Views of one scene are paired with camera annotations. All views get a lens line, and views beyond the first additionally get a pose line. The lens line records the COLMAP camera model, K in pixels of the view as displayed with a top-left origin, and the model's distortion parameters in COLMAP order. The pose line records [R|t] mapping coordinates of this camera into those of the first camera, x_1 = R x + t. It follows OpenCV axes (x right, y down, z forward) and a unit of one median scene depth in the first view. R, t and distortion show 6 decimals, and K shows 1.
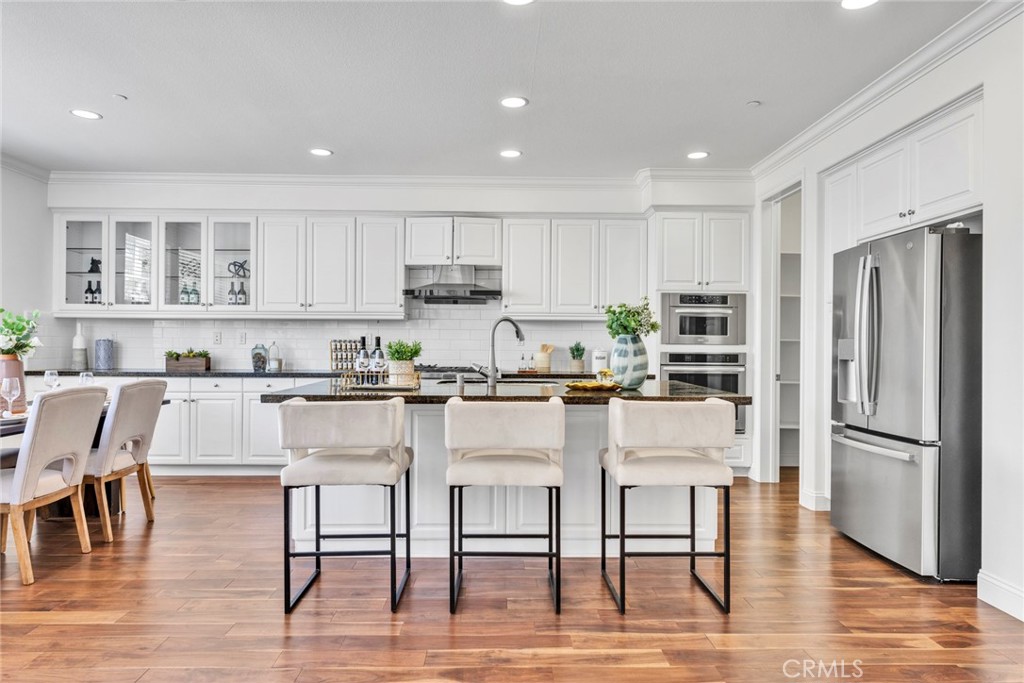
lens RADIAL K [[610.8, 0, 510.8], [0, 610.8, 340.7], [0, 0, 1]] dist [0.008179, 0.000140]
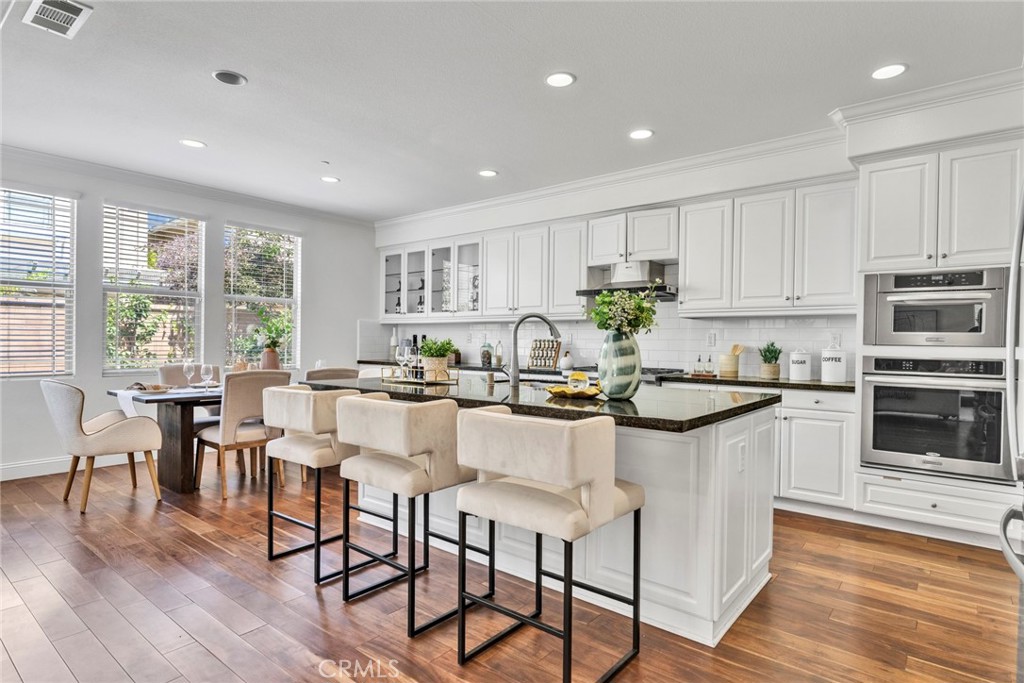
lens RADIAL K [[548.6, 0, 512.9], [0, 548.6, 344.9], [0, 0, 1]] dist [-0.003354, -0.000122]
pose [[0.768555, 0.006146, -0.639754, 0.323223], [-0.003079, 0.999978, 0.005908, 0.002908], [0.639776, -0.002570, 0.768557, 0.213763]]
